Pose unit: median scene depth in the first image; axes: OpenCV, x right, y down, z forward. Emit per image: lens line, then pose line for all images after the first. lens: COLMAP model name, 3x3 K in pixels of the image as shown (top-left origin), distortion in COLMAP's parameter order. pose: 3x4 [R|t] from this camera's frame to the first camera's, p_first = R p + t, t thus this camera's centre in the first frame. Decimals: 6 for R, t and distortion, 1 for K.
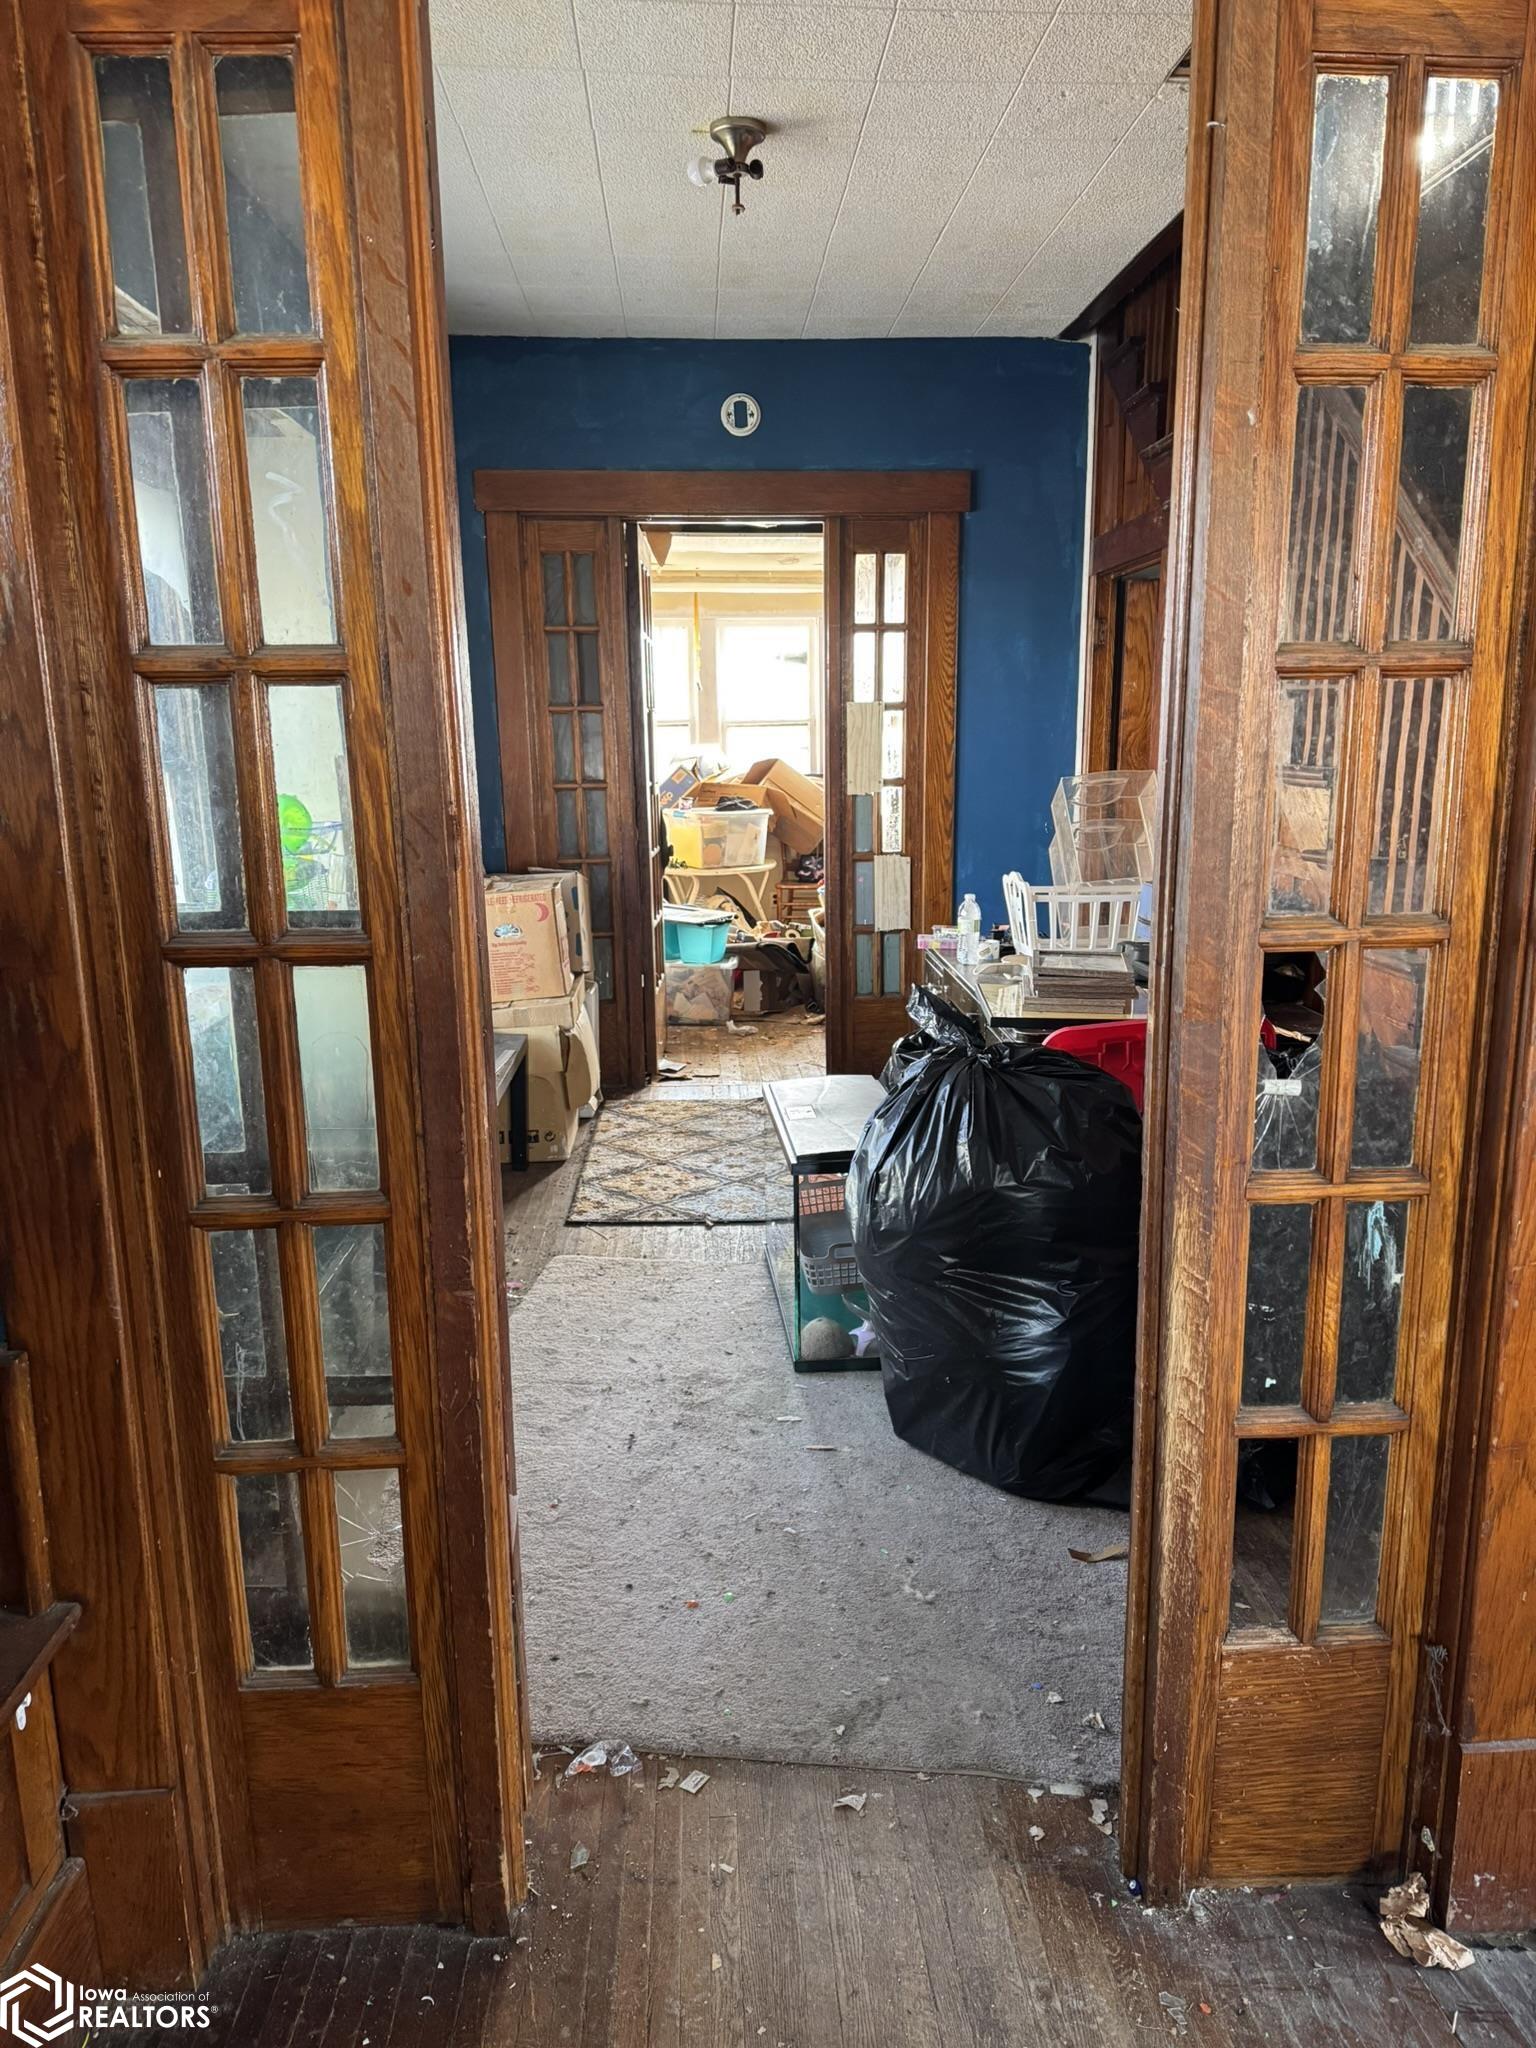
lens RADIAL K [[1436.7, 0, 768.0], [0, 1436.7, 1024.0], [0, 0, 1]] dist [0.084045, -0.092340]
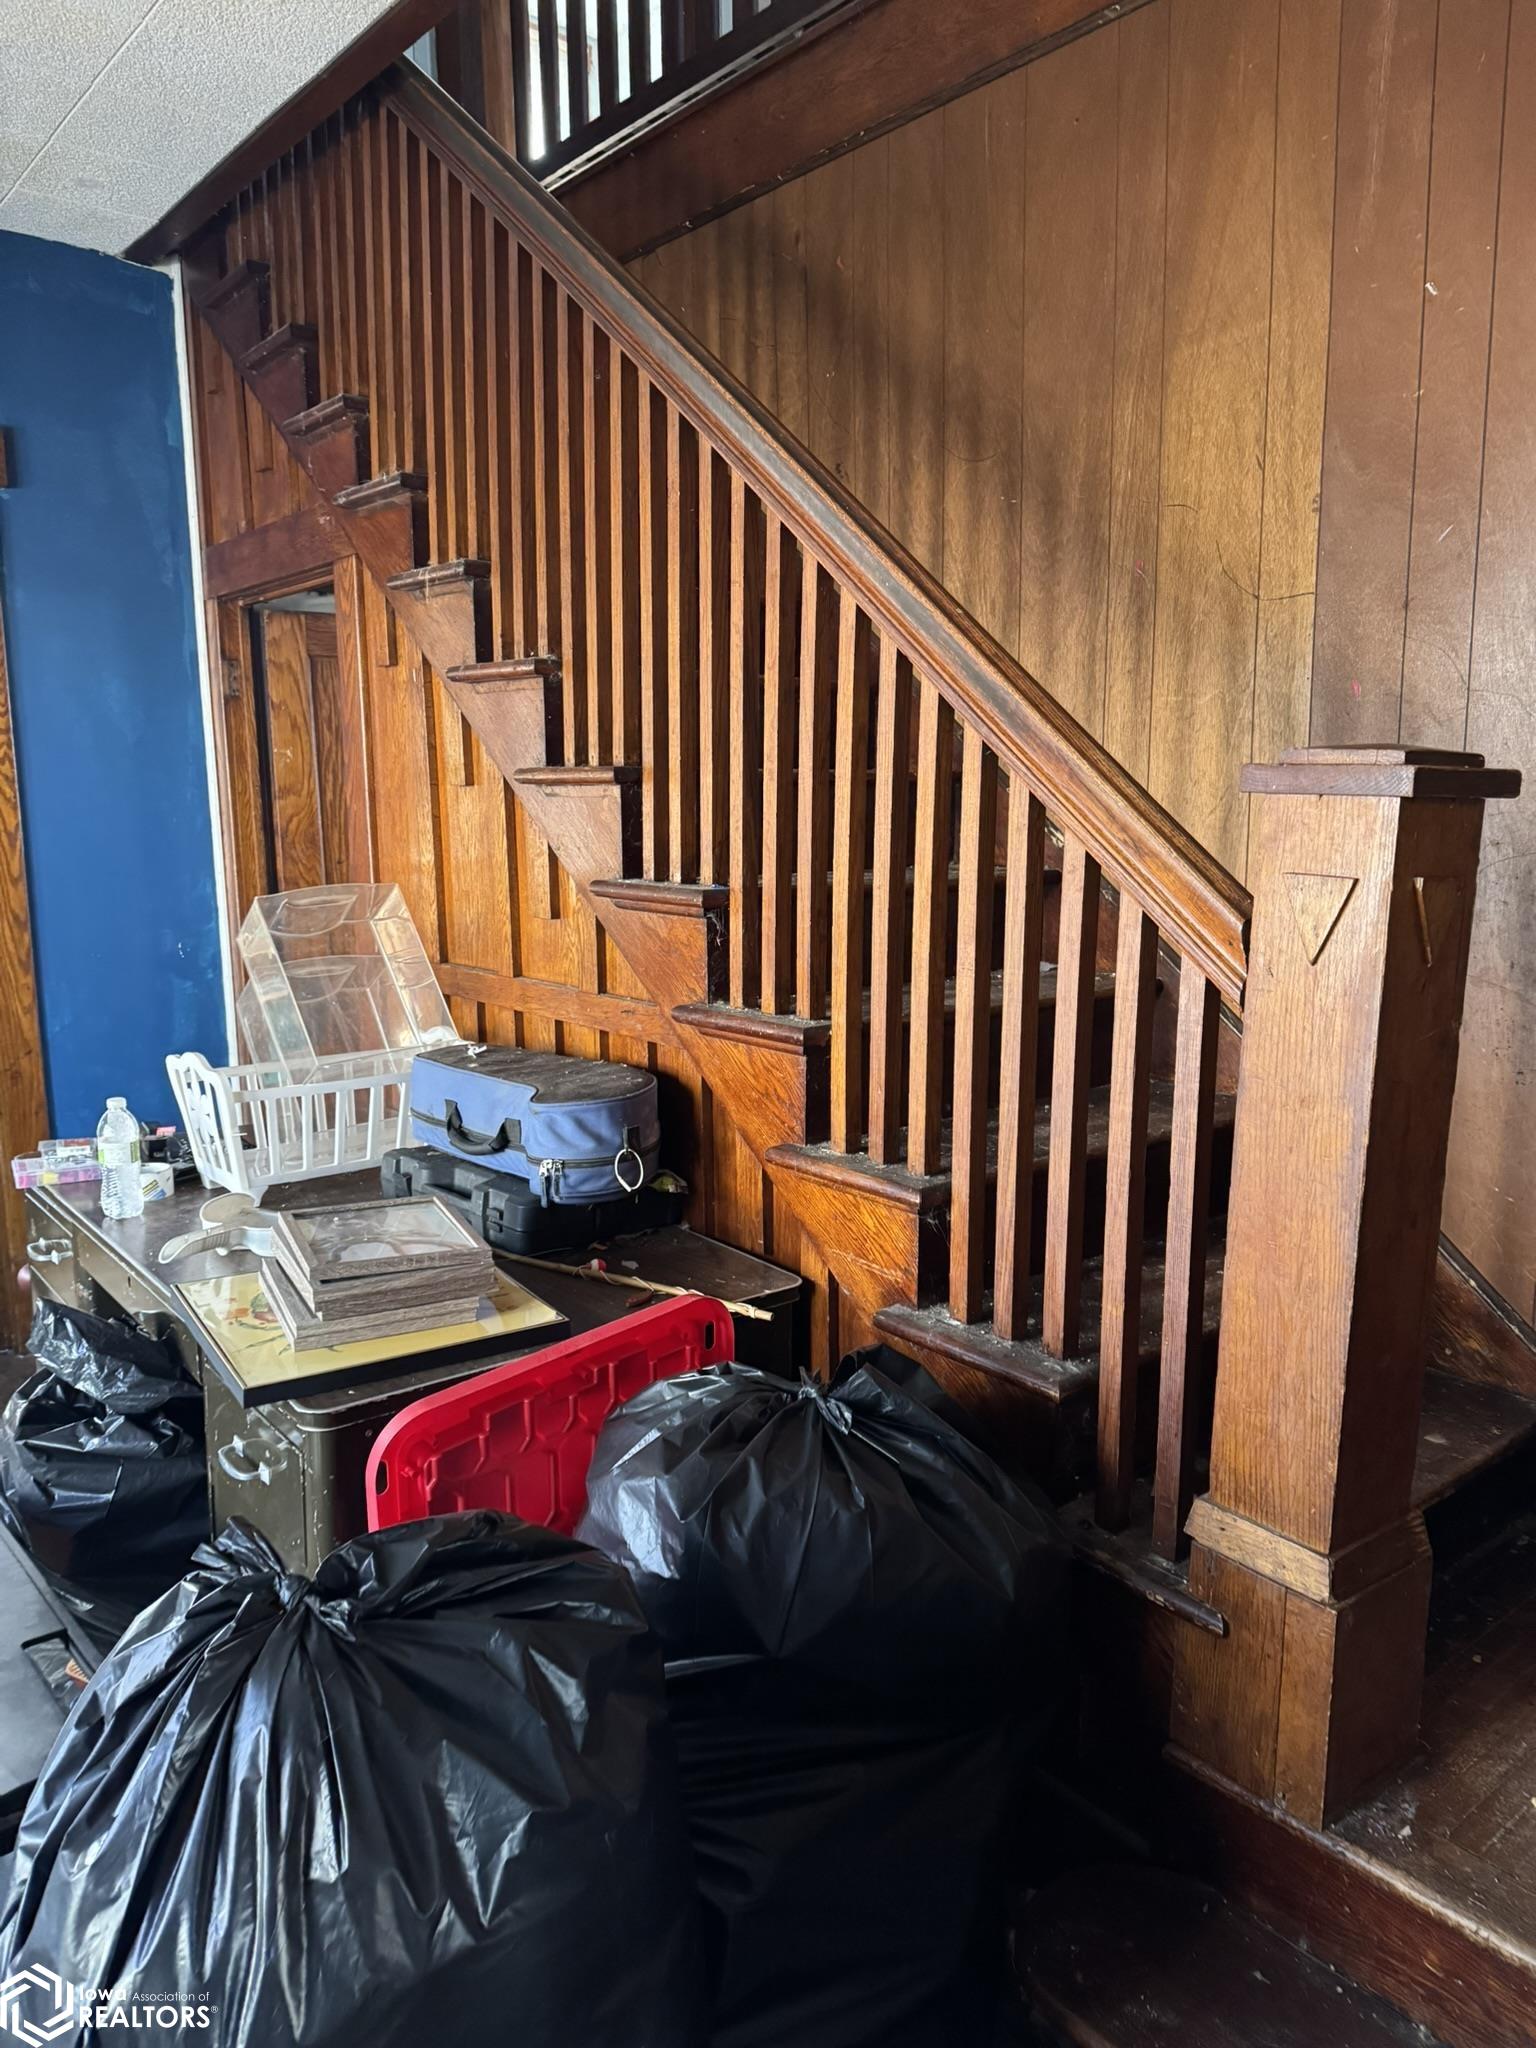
lens RADIAL K [[1436.7, 0, 768.0], [0, 1436.7, 1024.0], [0, 0, 1]] dist [0.084045, -0.092340]
pose [[0.807585, -0.085046, 0.583587, 0.010209], [0.112420, 0.993602, -0.010774, -0.071877], [-0.578938, 0.074308, 0.811979, 0.313993]]
